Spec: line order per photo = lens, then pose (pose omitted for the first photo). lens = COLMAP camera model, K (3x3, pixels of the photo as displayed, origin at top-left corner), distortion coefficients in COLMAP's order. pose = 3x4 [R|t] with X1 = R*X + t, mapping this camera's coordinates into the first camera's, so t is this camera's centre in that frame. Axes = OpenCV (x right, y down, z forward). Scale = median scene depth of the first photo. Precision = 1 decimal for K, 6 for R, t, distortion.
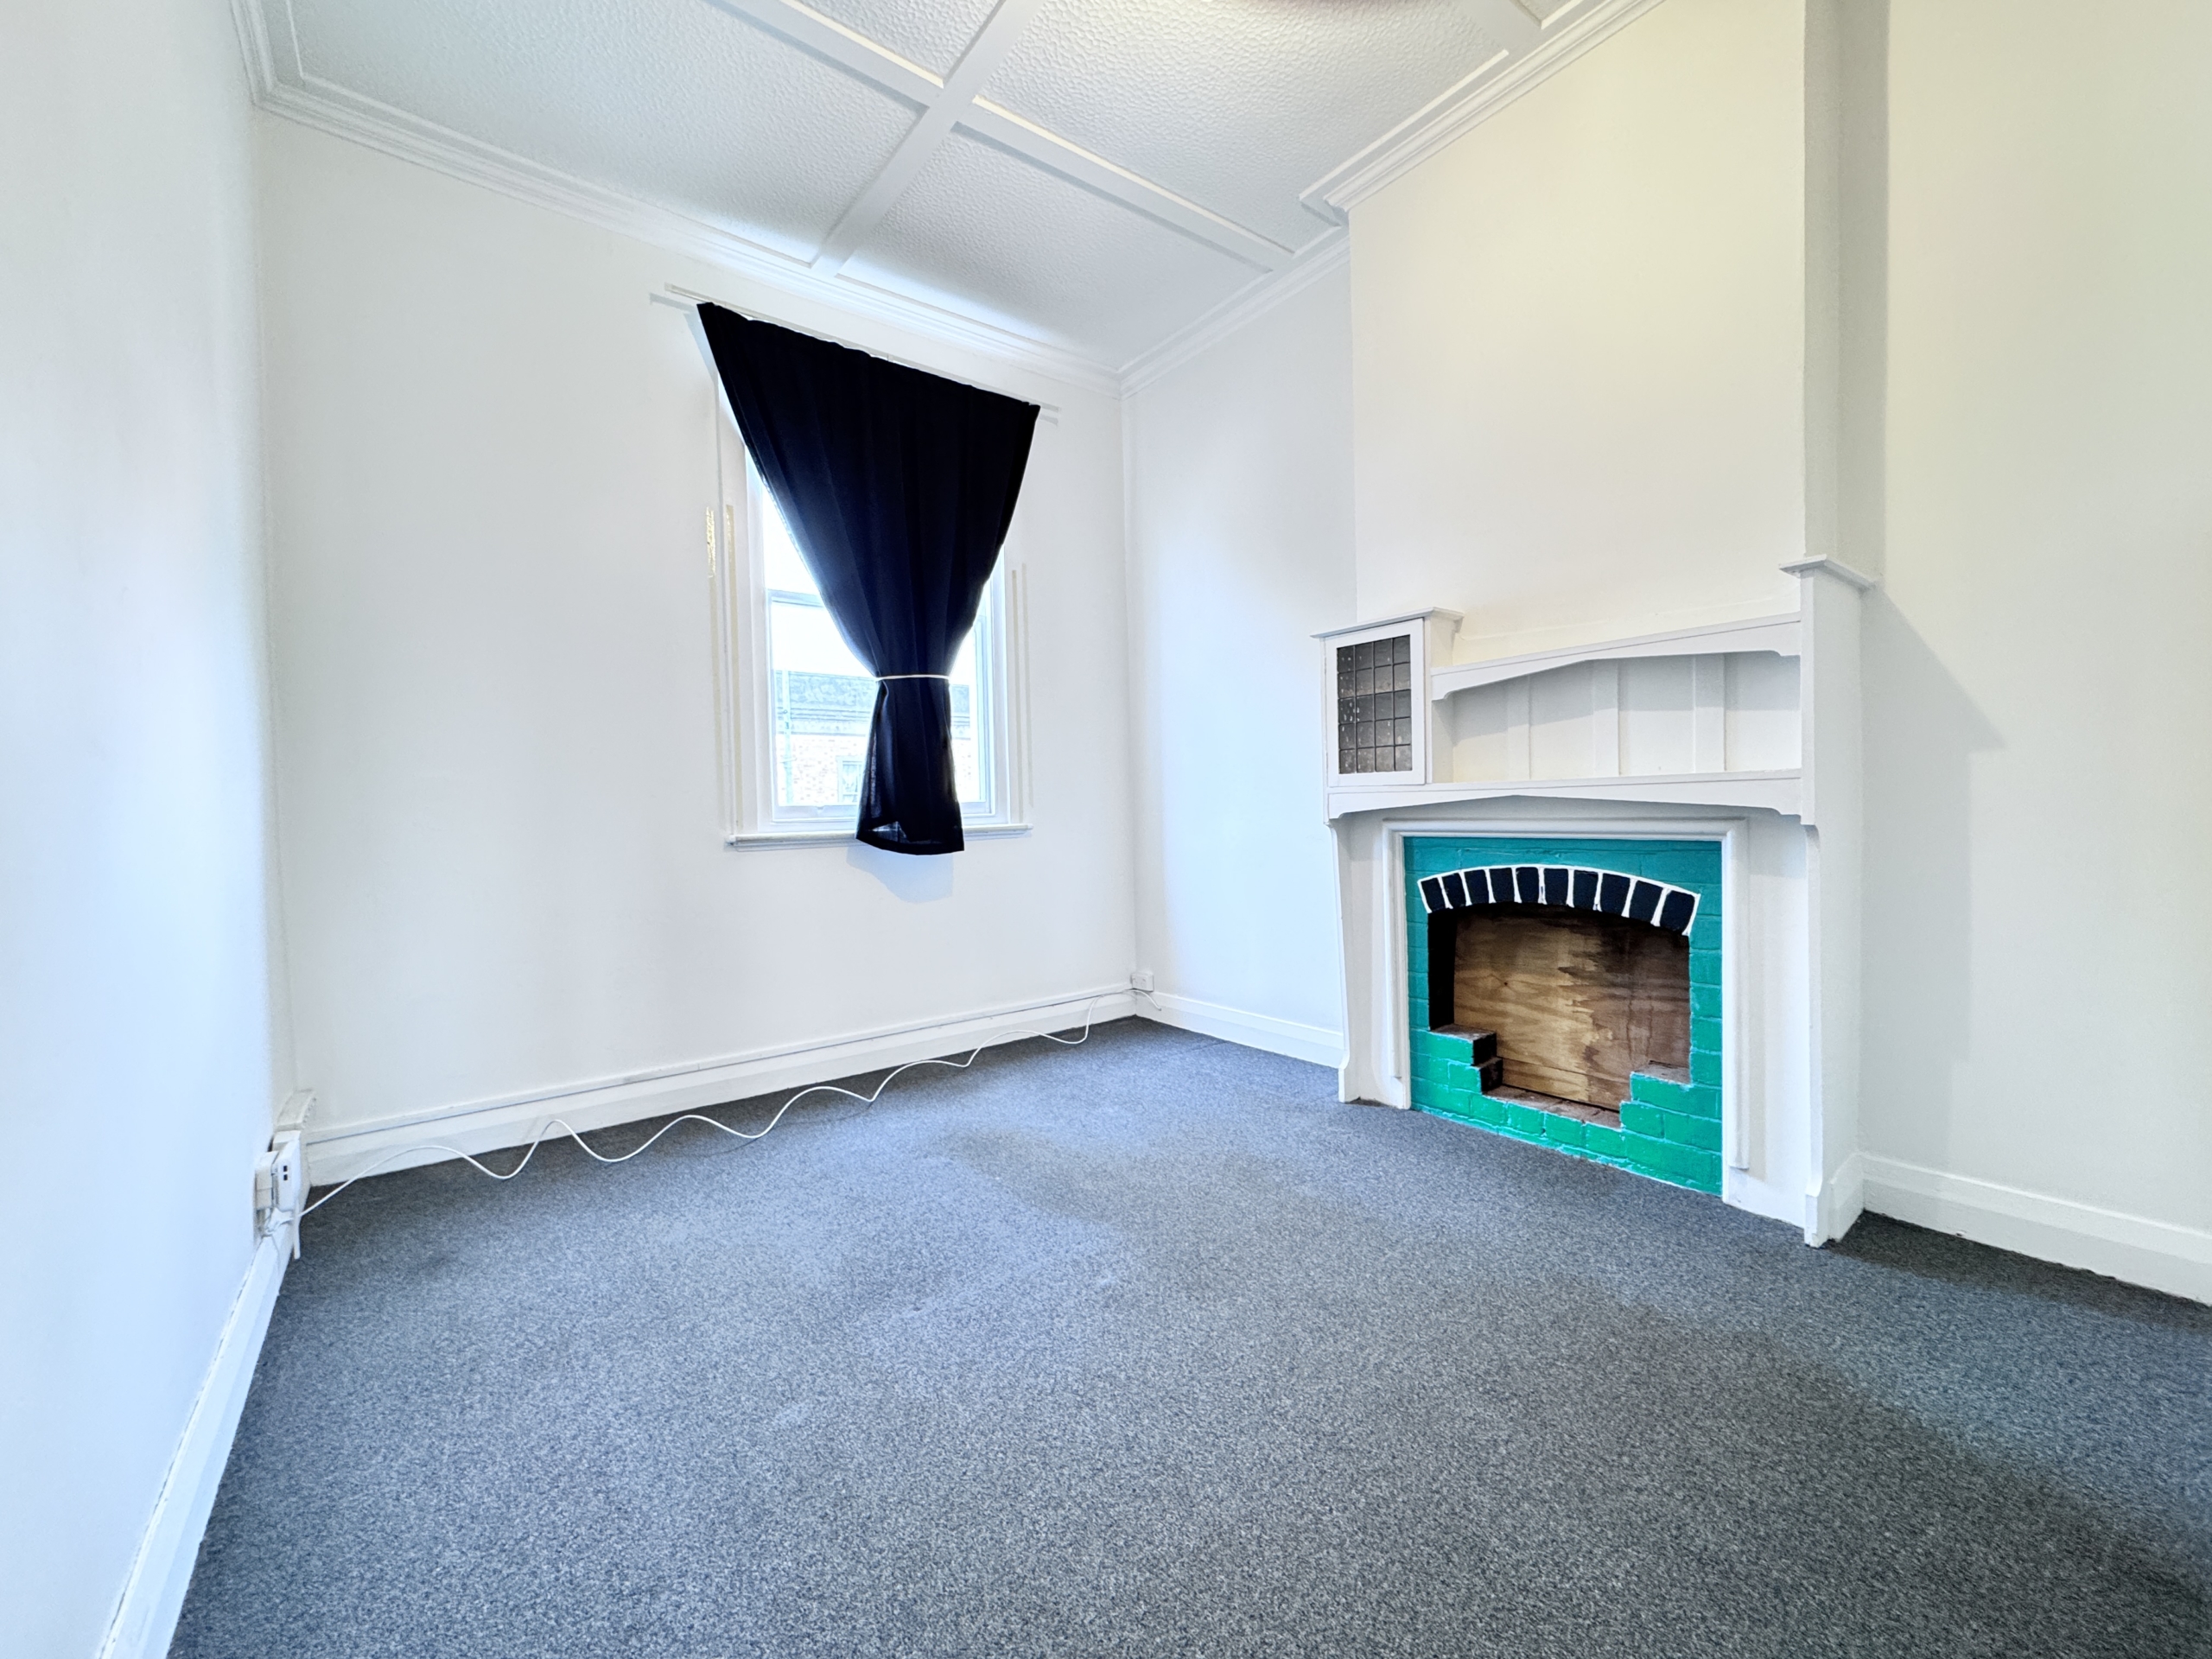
lens RADIAL K [[886.7, 0, 1106.0], [0, 886.7, 829.5], [0, 0, 1]] dist [-0.000427, -0.000070]
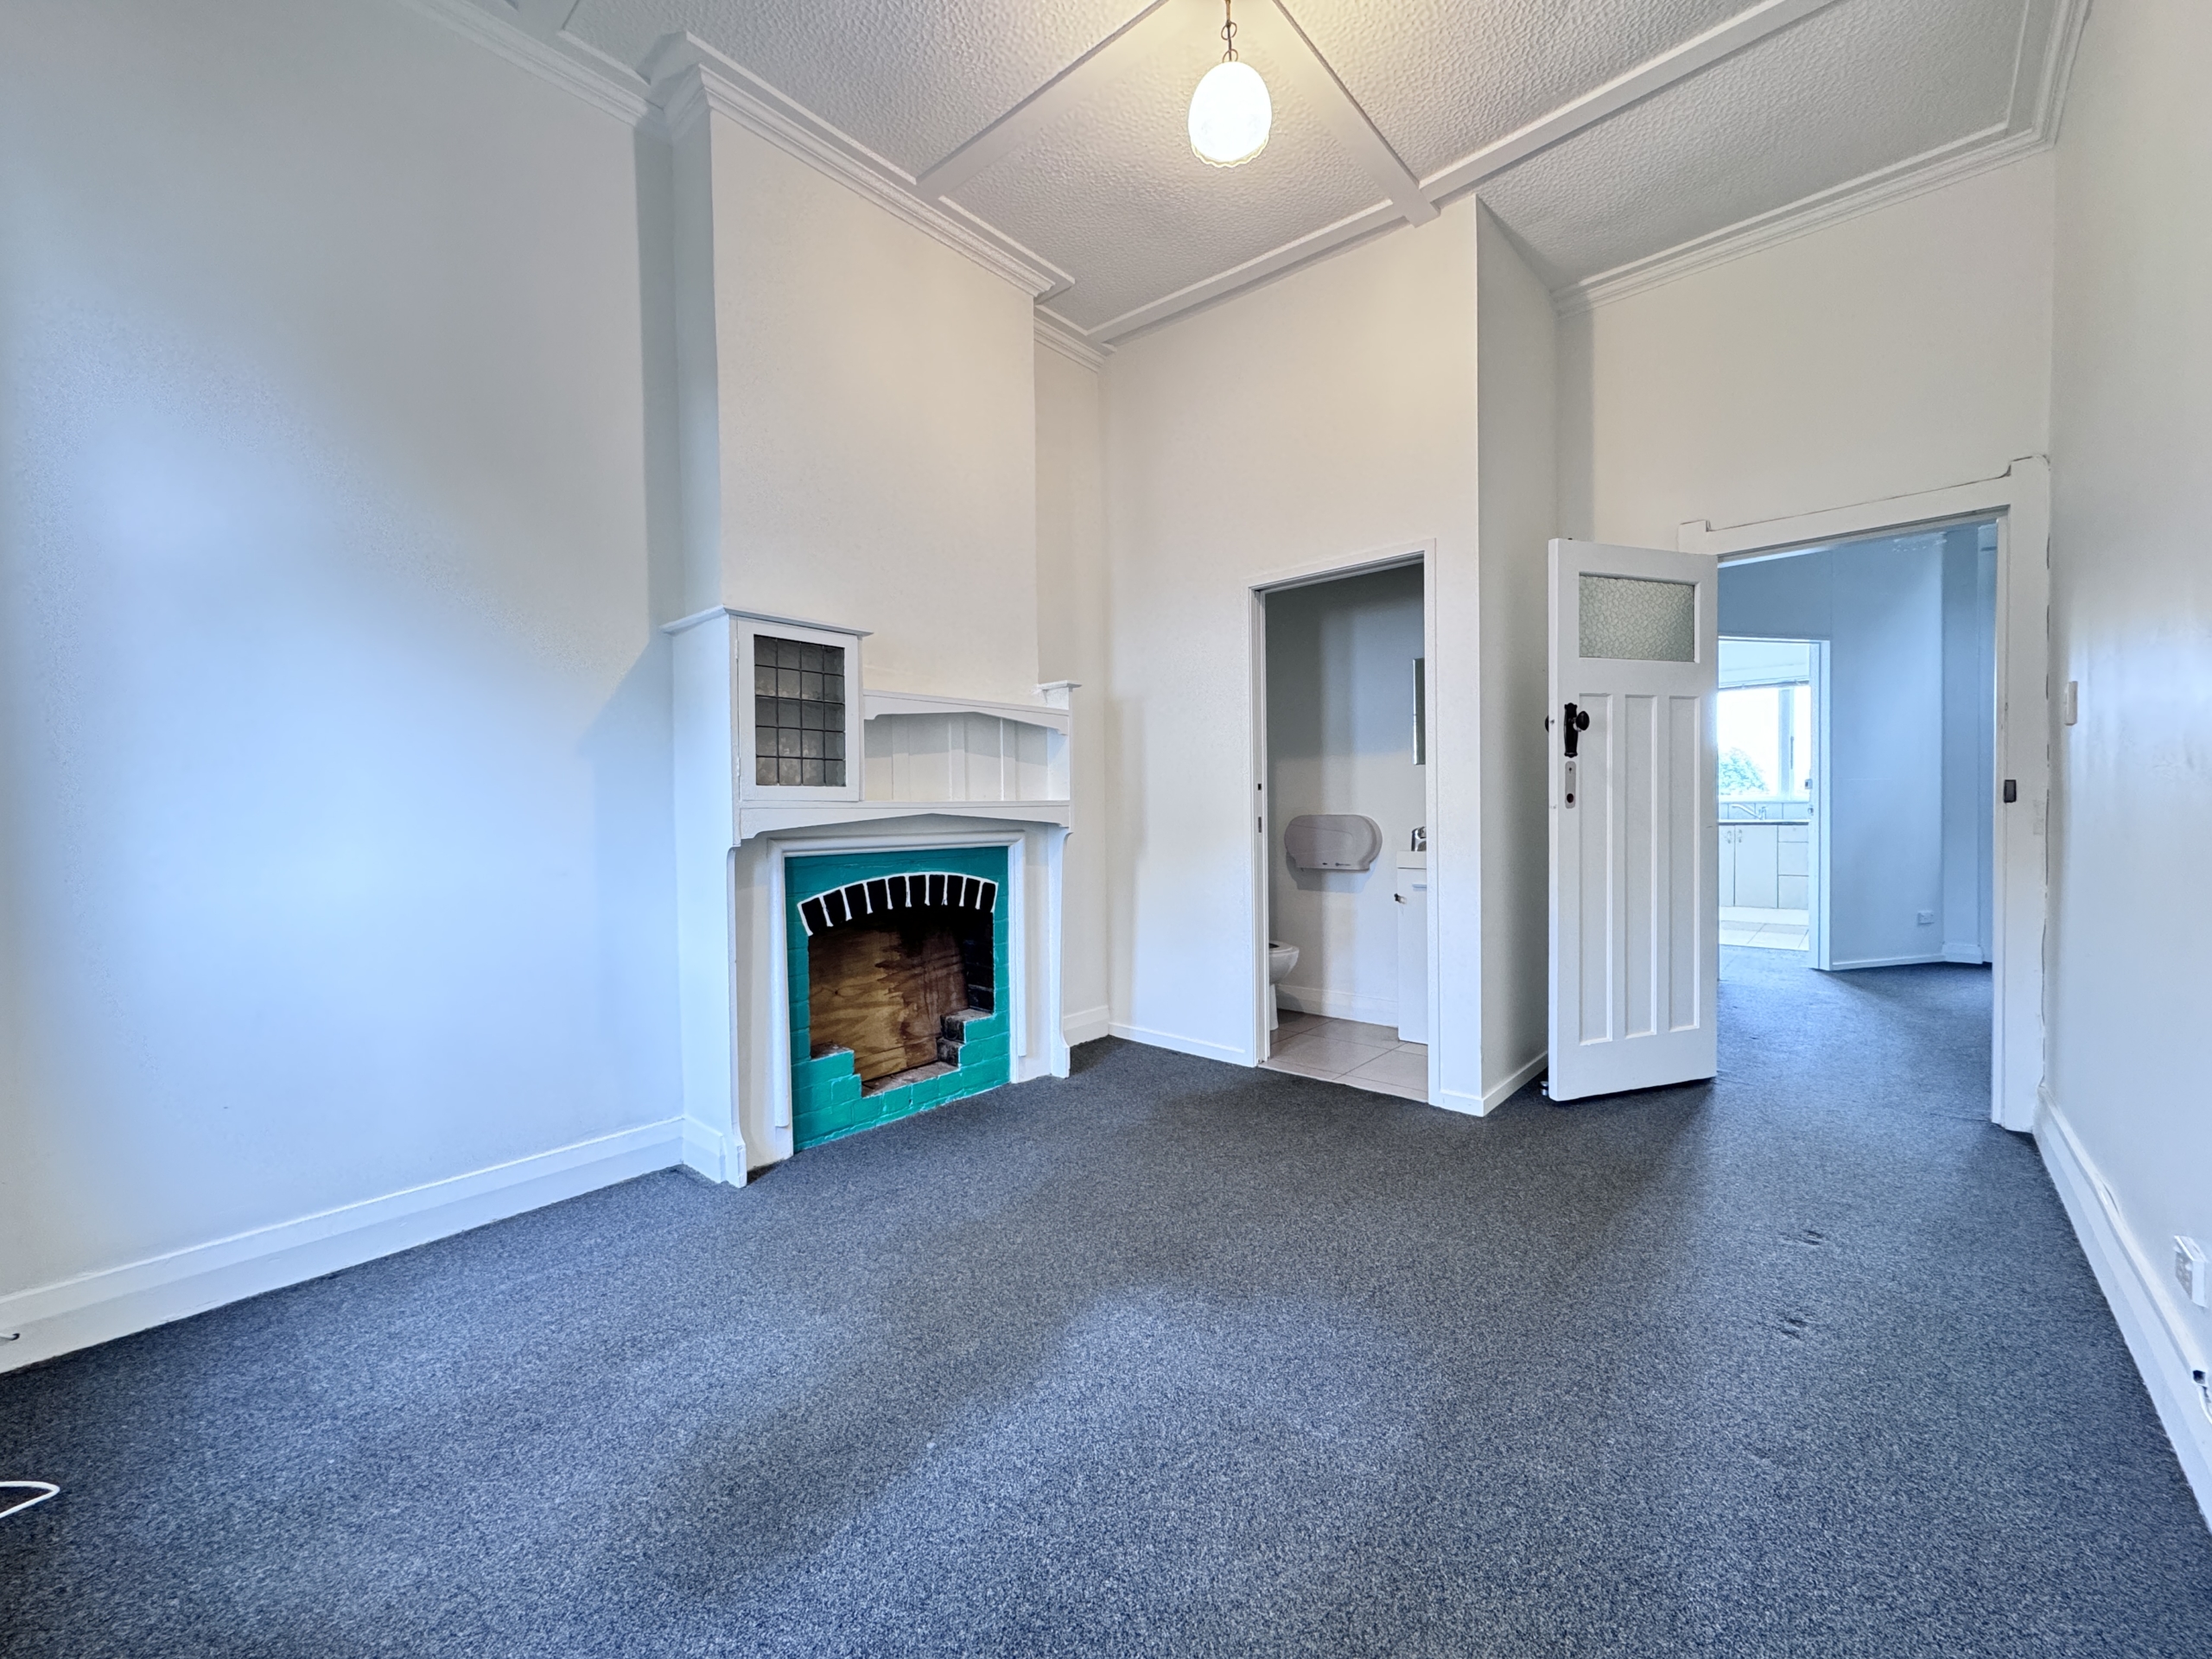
lens RADIAL K [[888.6, 0, 1106.0], [0, 888.6, 829.5], [0, 0, 1]] dist [-0.001116, -0.000196]
pose [[-0.195284, 0.005119, 0.980733, -0.693455], [0.043632, 0.999042, 0.003474, -0.010600], [-0.979776, 0.043469, -0.195320, 0.942591]]
